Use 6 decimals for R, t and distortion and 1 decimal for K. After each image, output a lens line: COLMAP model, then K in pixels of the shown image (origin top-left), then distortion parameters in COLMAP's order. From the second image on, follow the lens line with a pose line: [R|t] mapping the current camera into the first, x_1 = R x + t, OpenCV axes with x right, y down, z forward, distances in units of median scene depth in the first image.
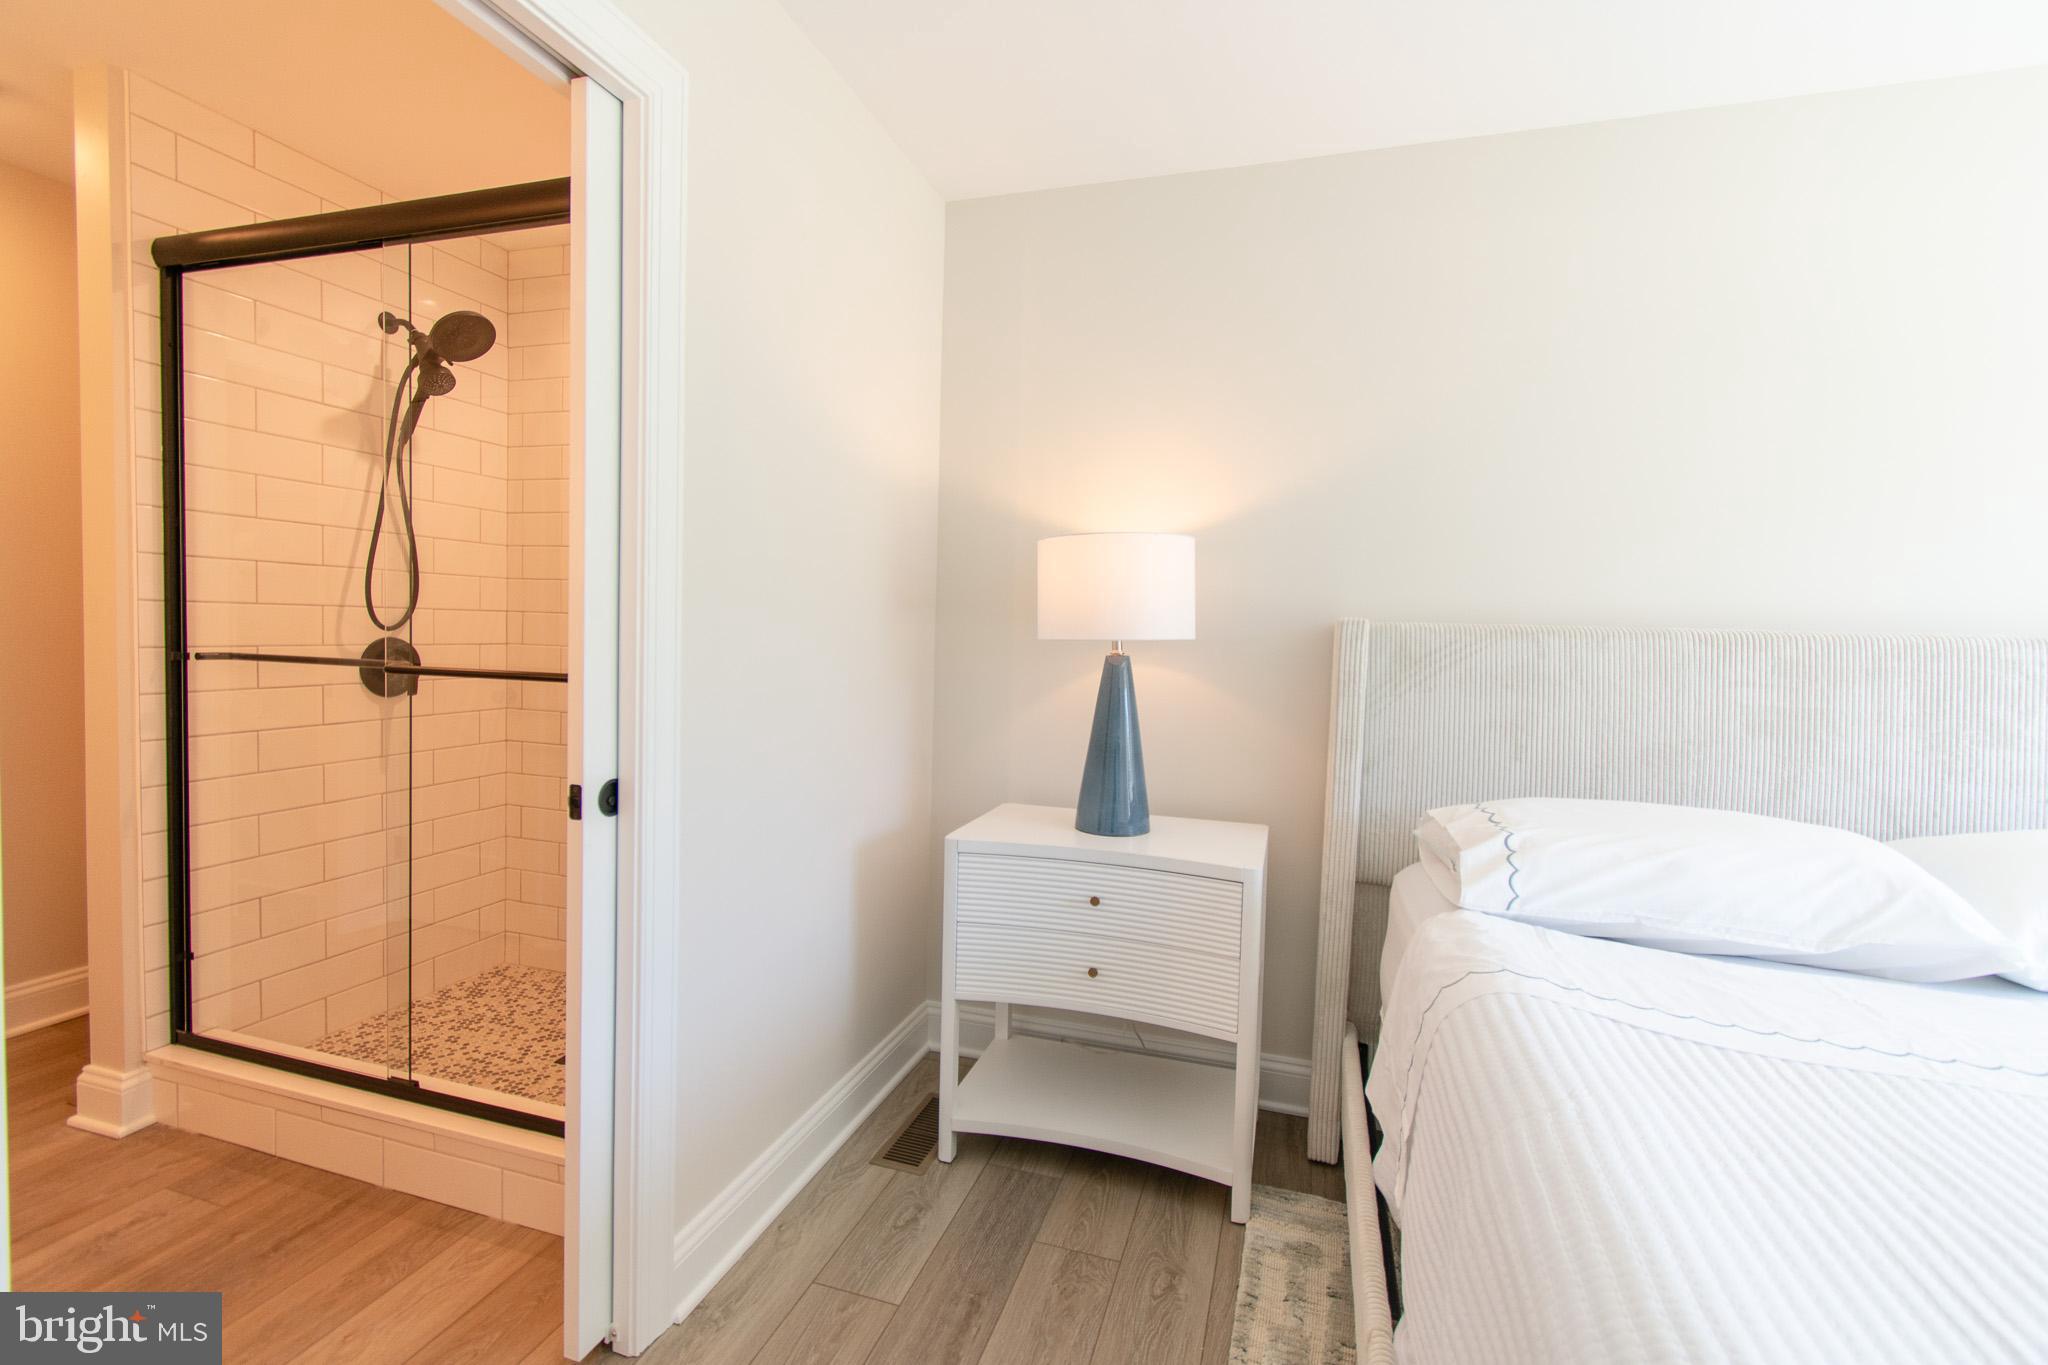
lens RADIAL K [[896.6, 0, 1030.9], [0, 896.6, 672.2], [0, 0, 1]] dist [0.001906, -0.000458]
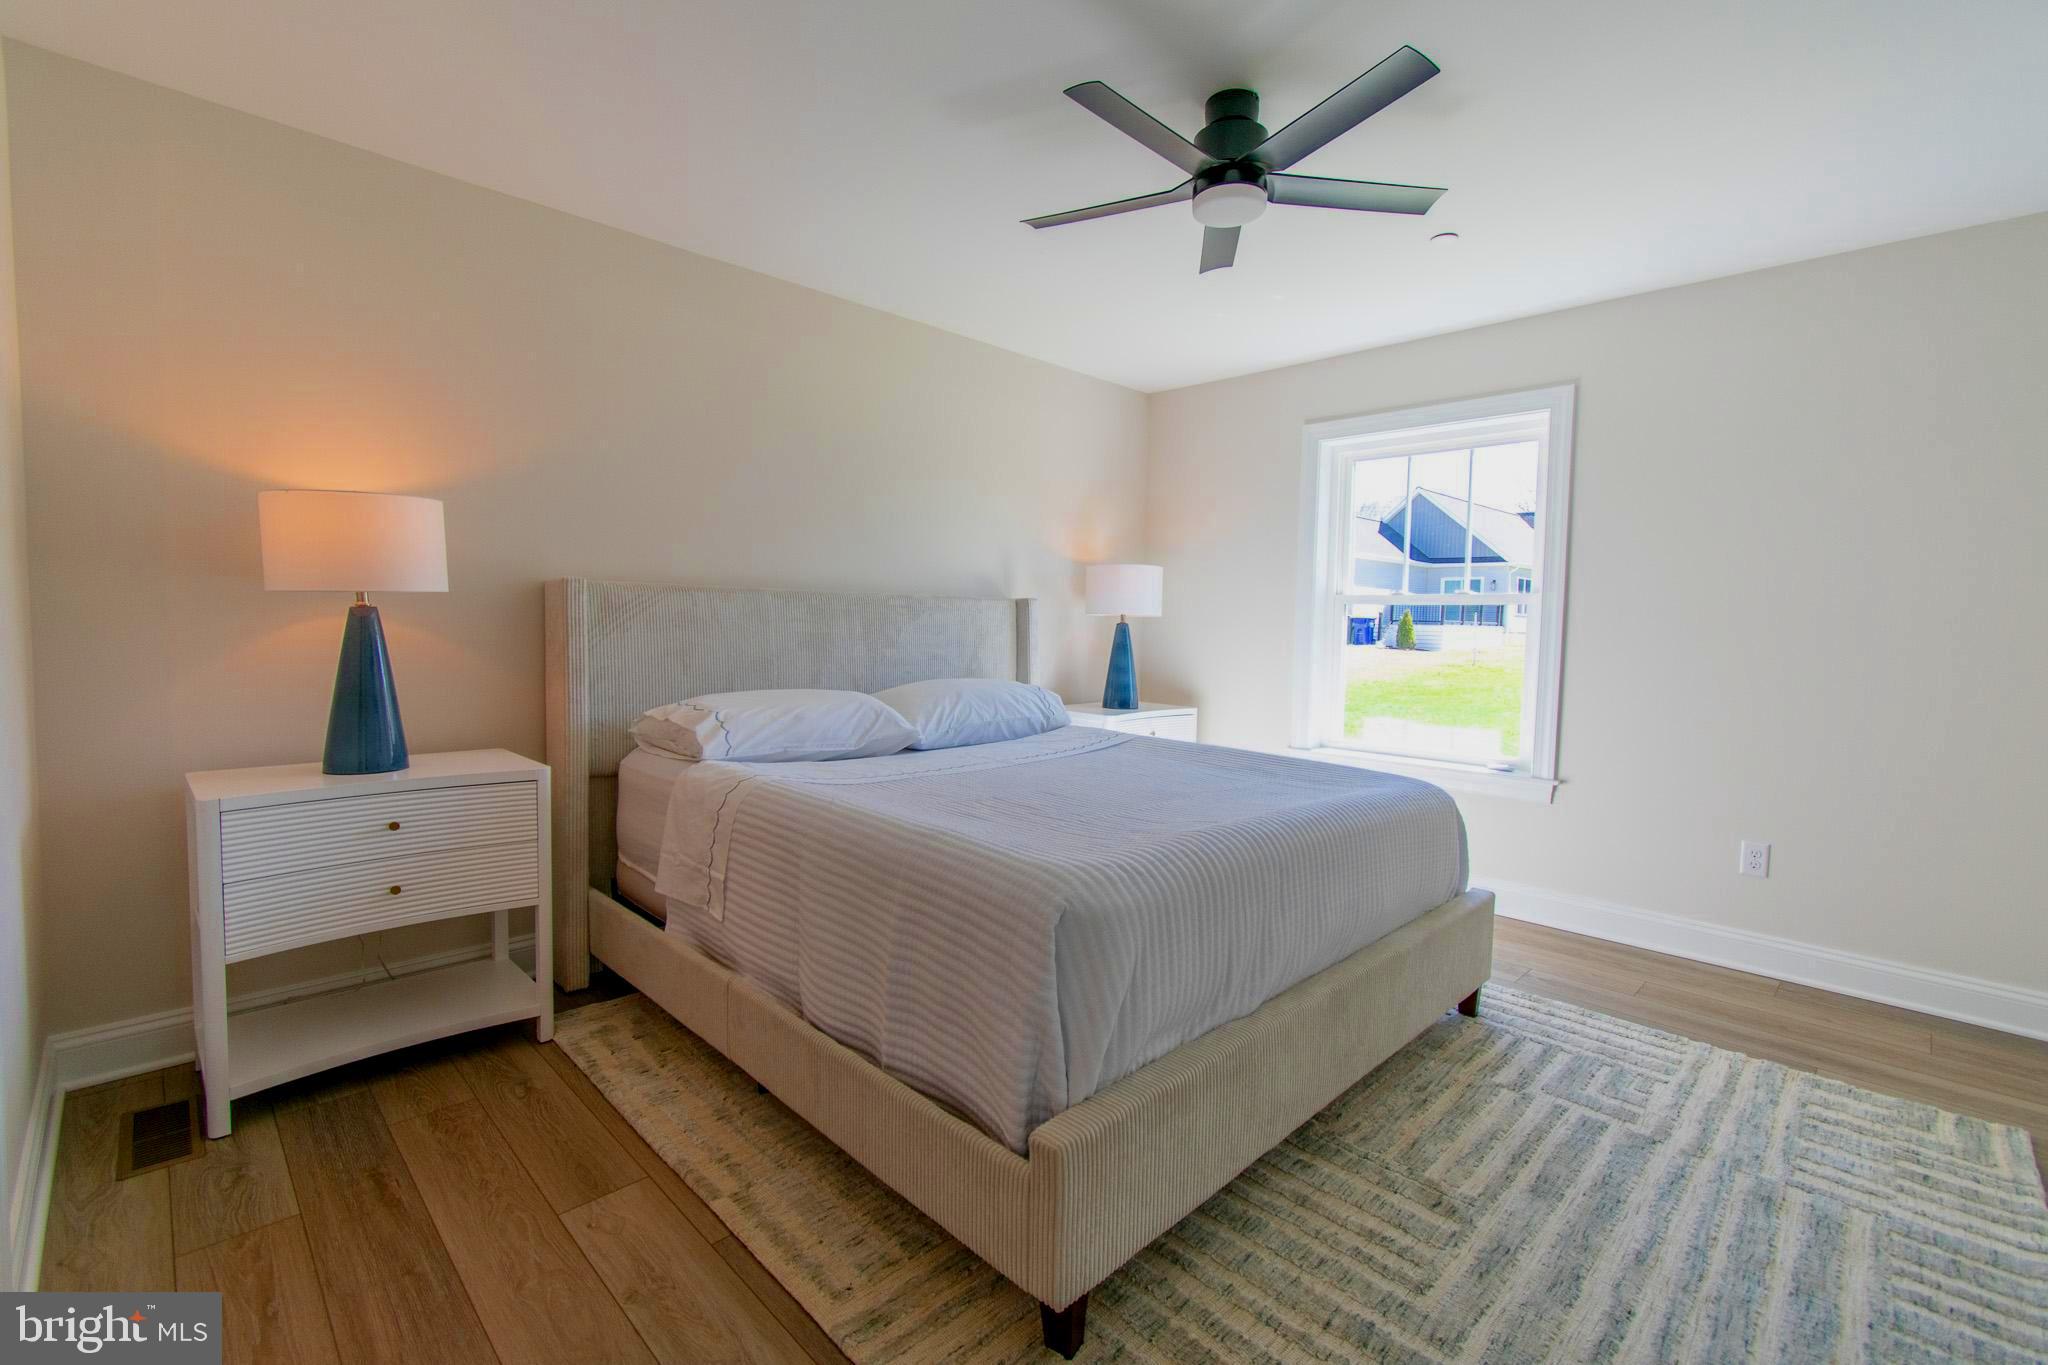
lens RADIAL K [[896.6, 0, 1030.9], [0, 896.6, 672.2], [0, 0, 1]] dist [0.001906, -0.000458]
pose [[0.469618, -0.068664, 0.880195, -0.549232], [0.032995, 0.997640, 0.060222, 0.024726], [-0.882253, 0.000761, 0.470775, -0.233180]]
